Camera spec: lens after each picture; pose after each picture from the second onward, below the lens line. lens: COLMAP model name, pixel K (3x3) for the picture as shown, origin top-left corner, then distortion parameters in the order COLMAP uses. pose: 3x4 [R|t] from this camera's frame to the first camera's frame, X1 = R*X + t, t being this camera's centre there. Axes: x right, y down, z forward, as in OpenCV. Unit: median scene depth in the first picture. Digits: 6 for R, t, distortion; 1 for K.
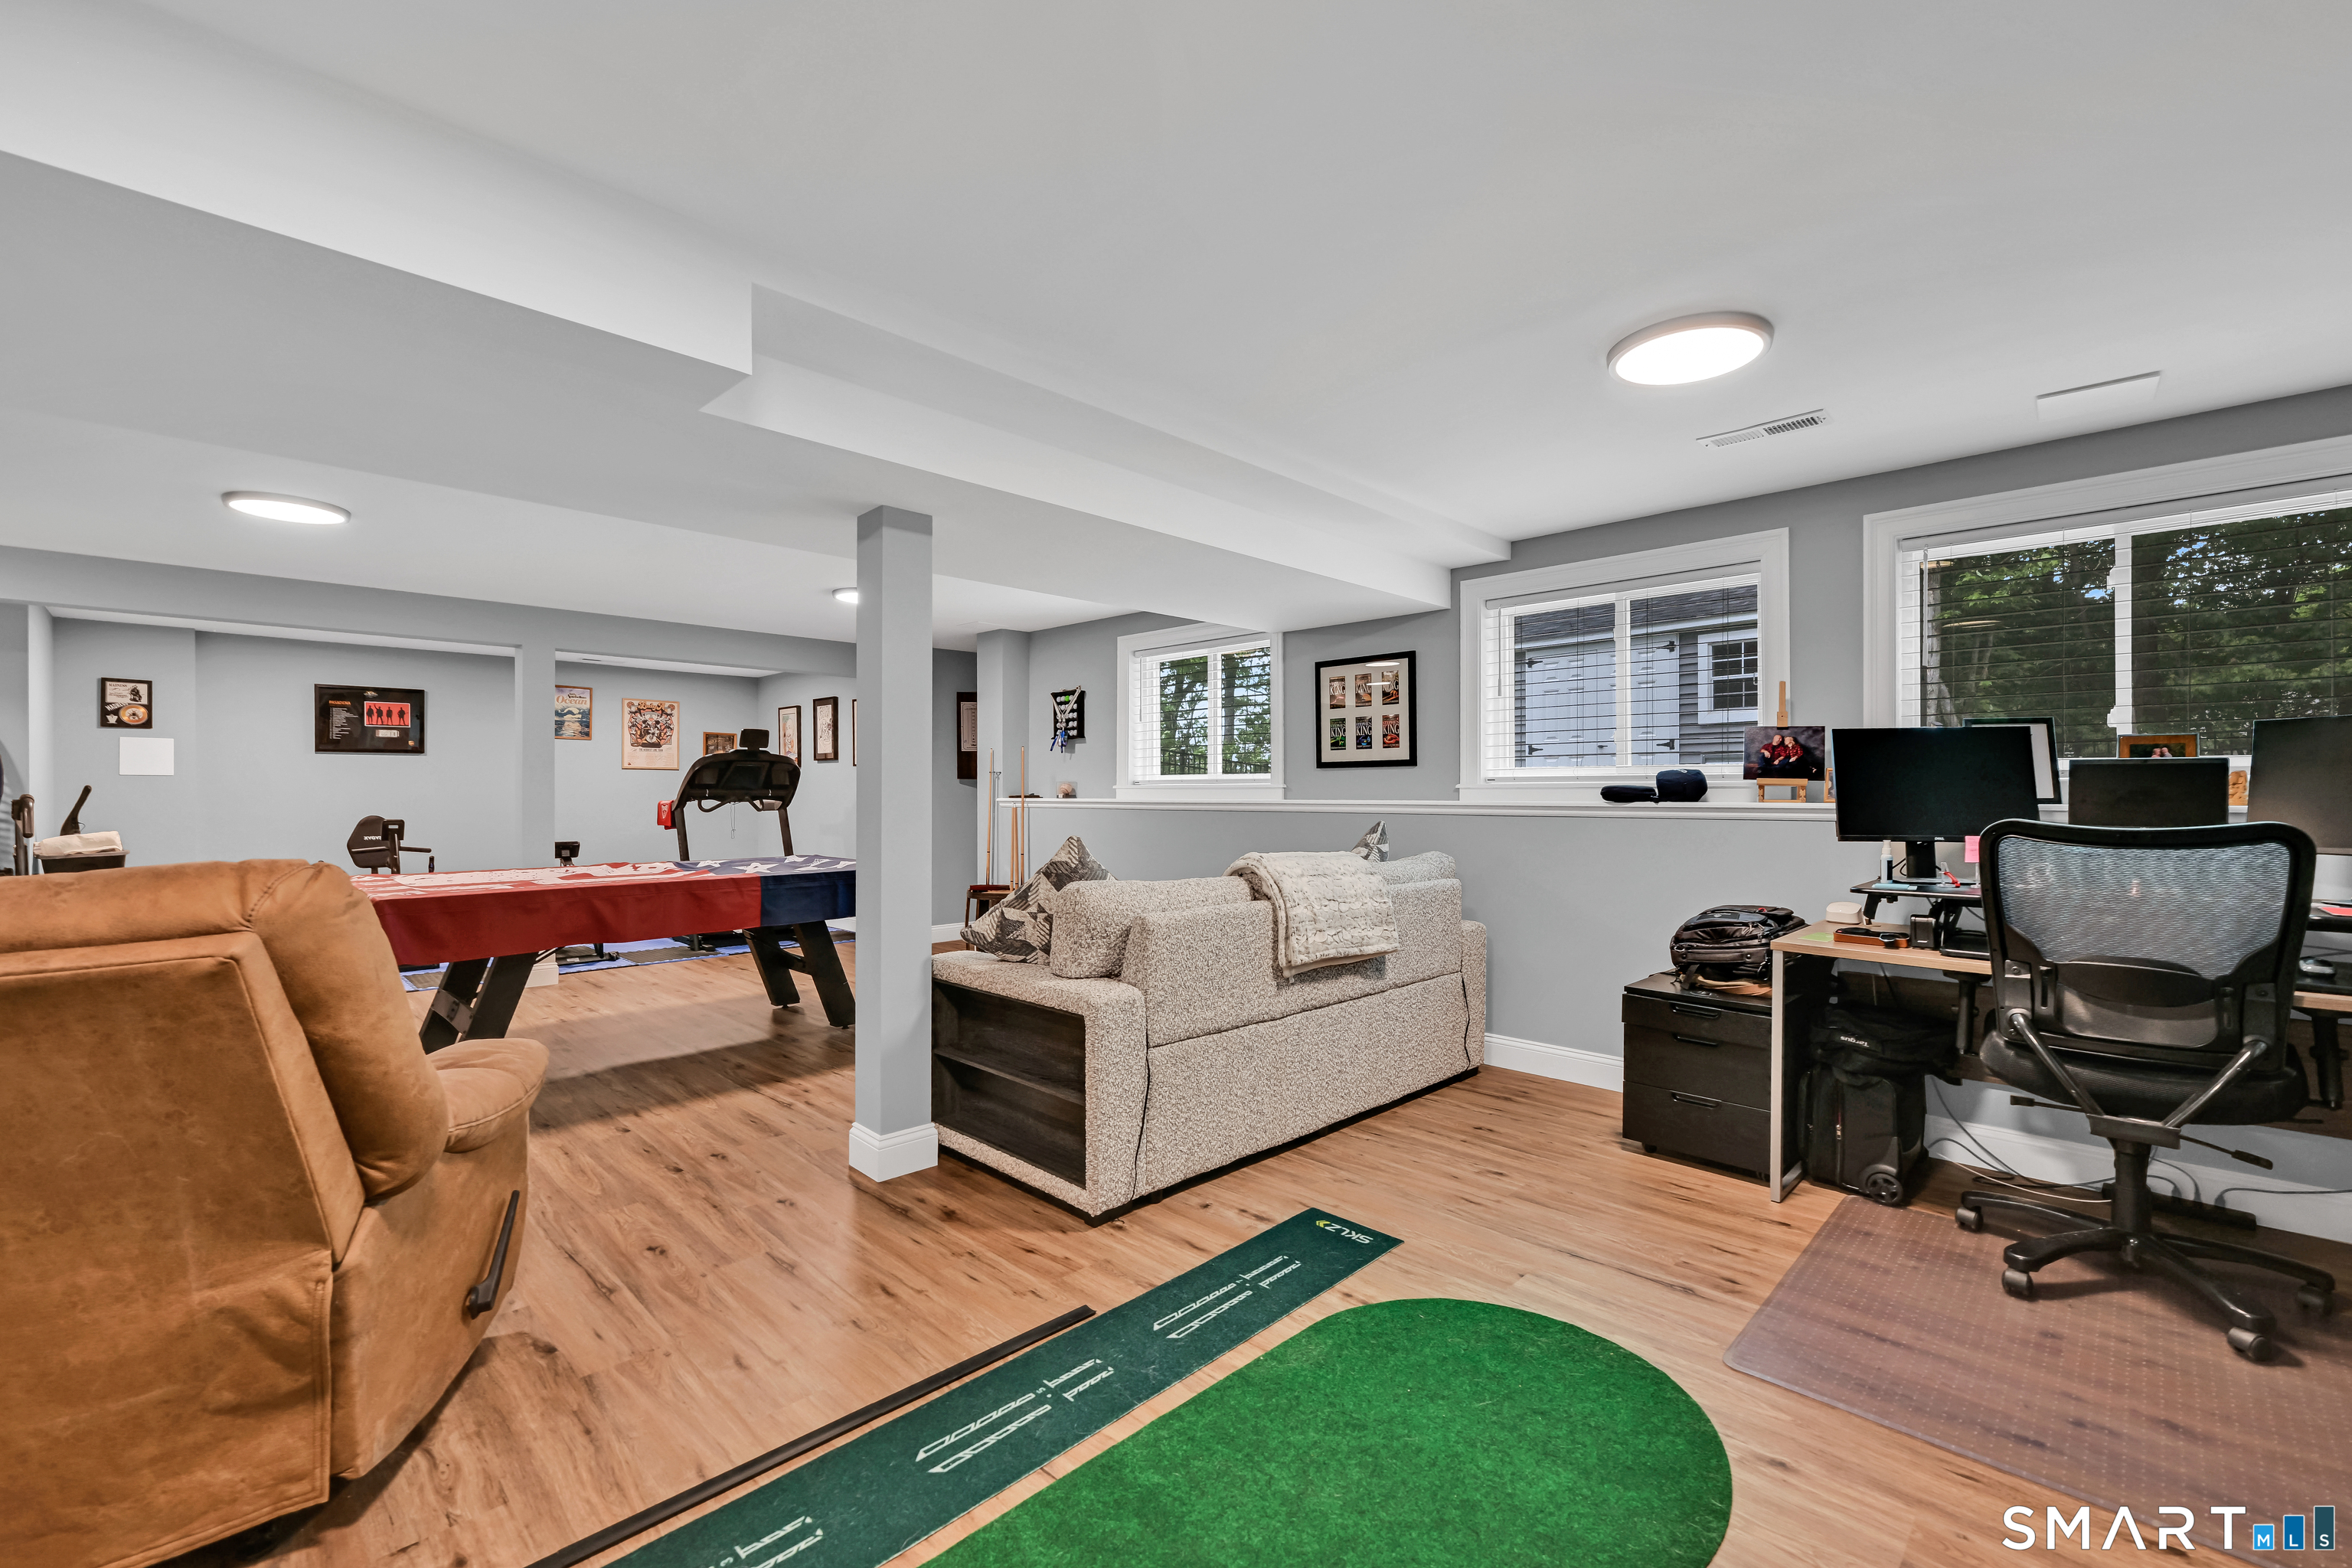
lens RADIAL K [[980.0, 0, 1180.4], [0, 980.0, 788.6], [0, 0, 1]] dist [-0.001885, 0.000031]
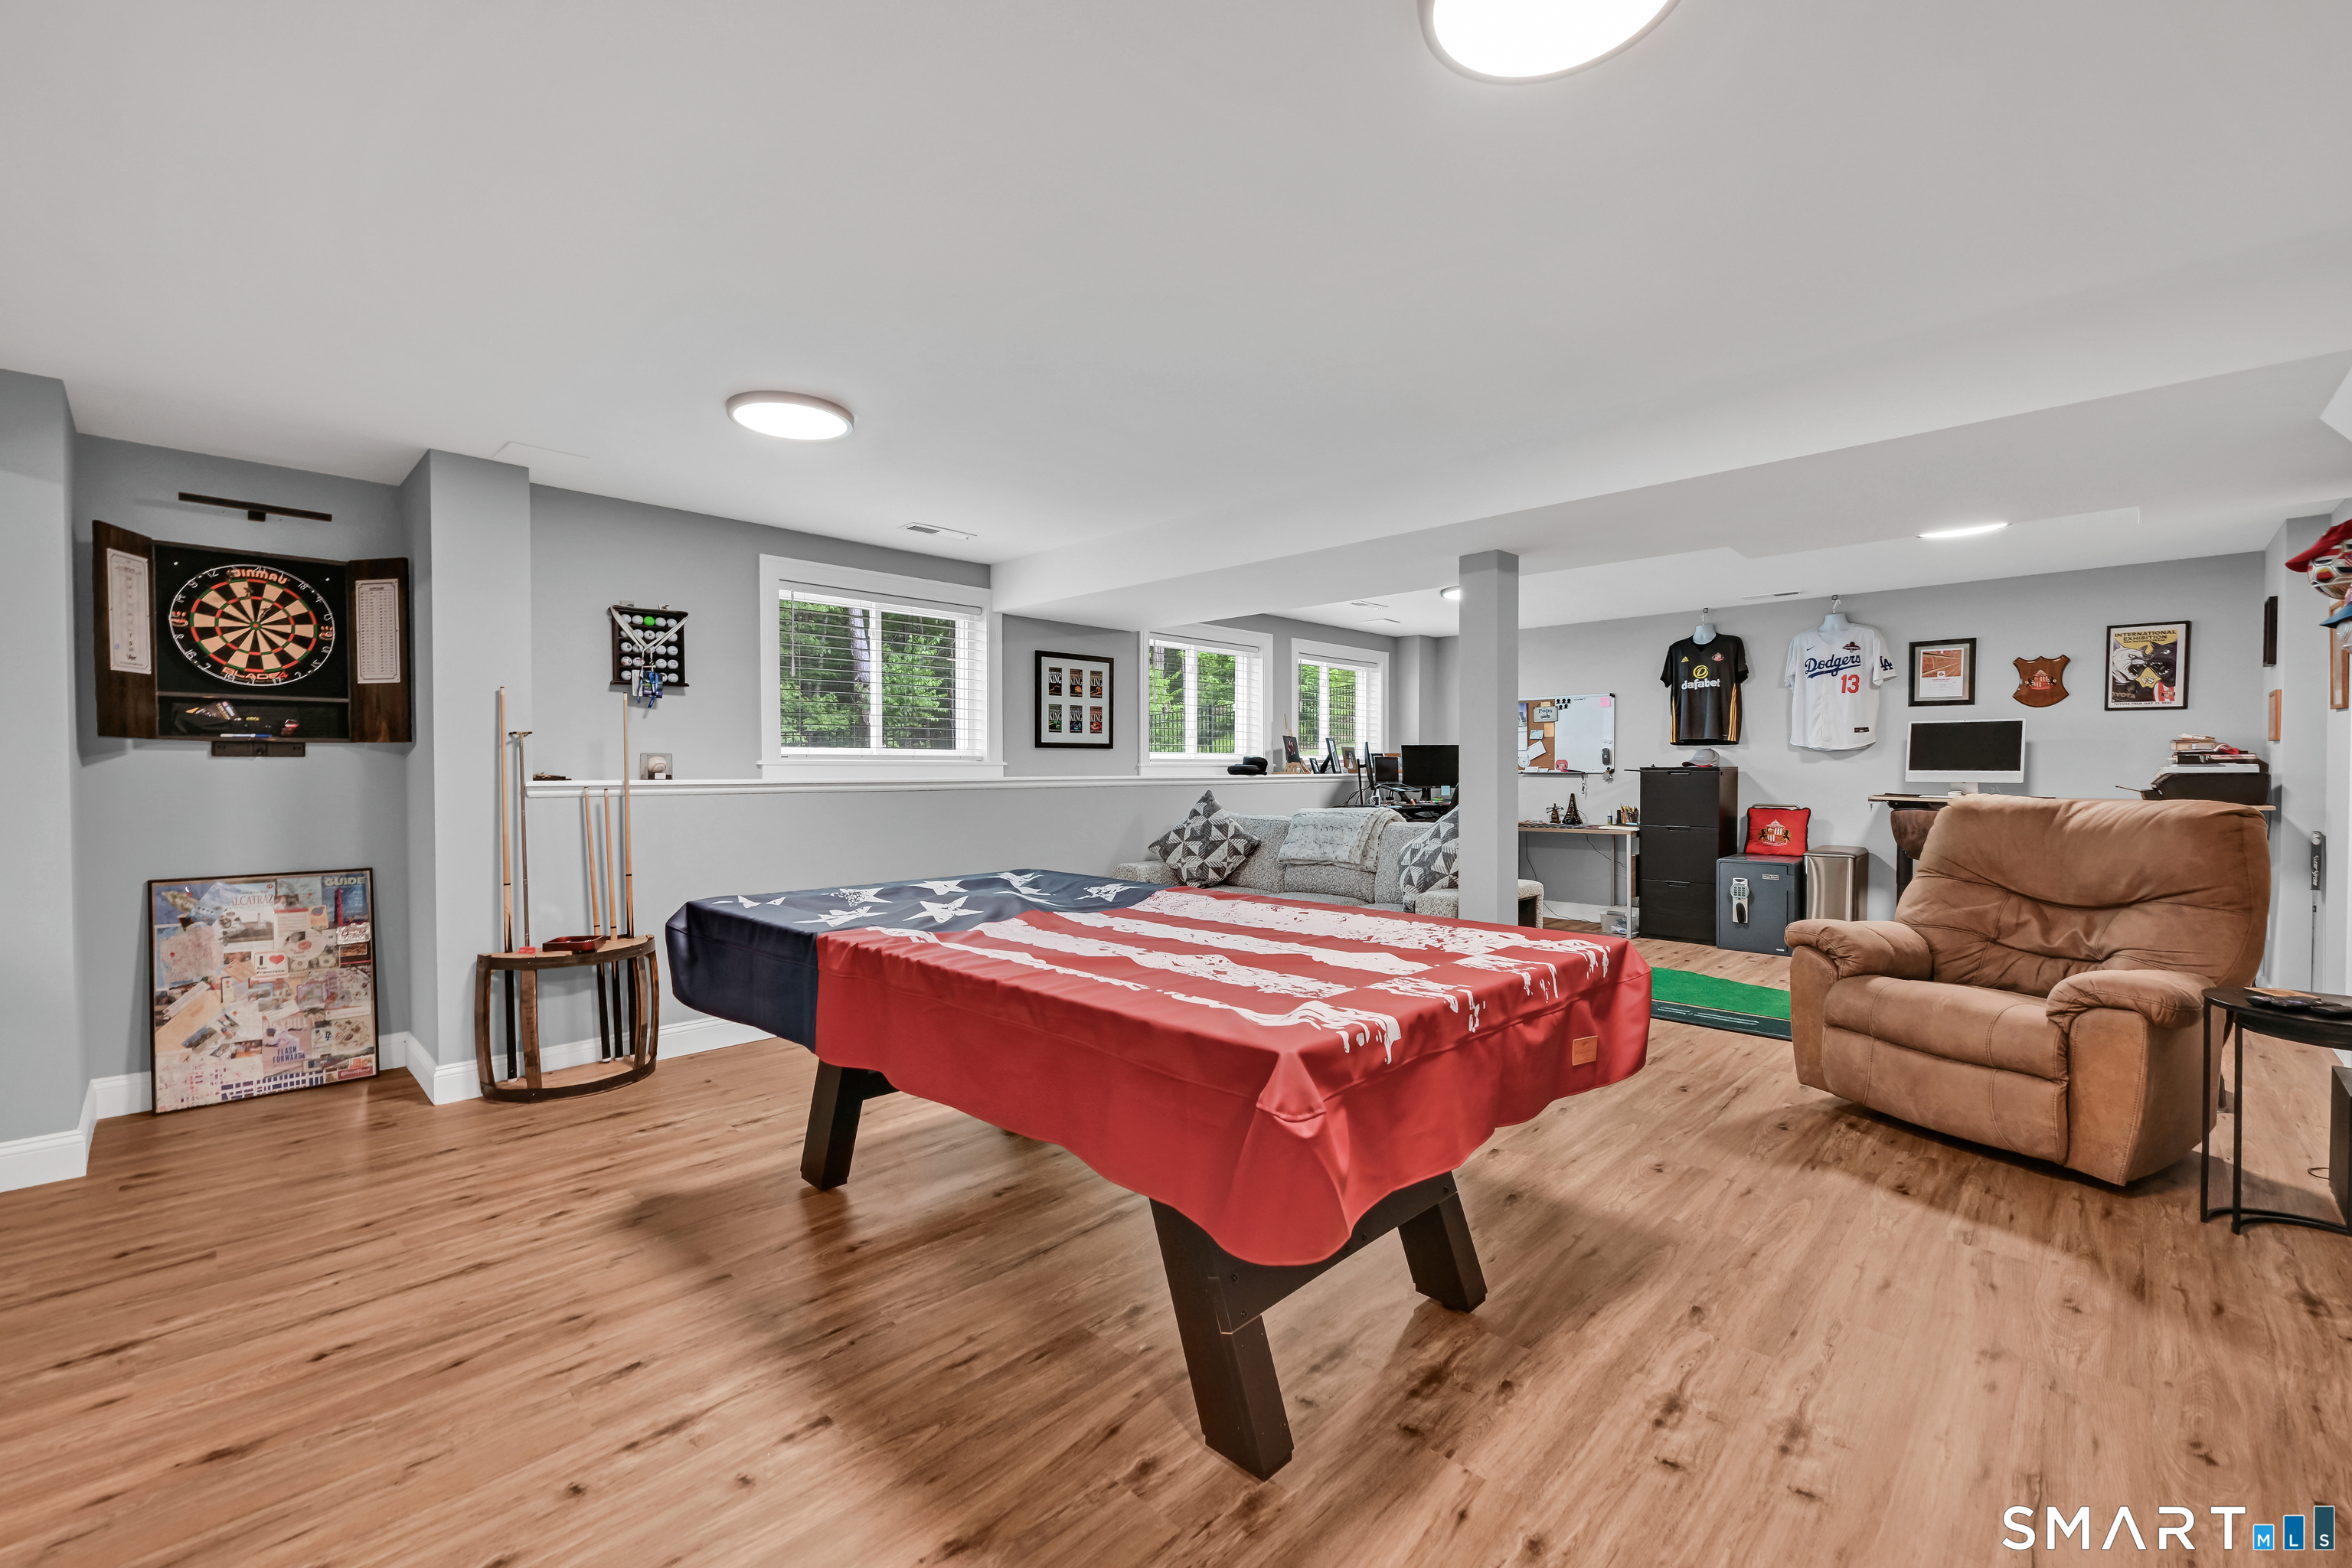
lens RADIAL K [[980.0, 0, 1171.4], [0, 980.0, 790.8], [0, 0, 1]] dist [-0.001885, 0.000031]
pose [[-0.004345, -0.022600, 0.999735, -1.001847], [-0.001451, 0.999744, 0.022594, 0.002480], [-0.999990, -0.001353, -0.004376, 0.900623]]
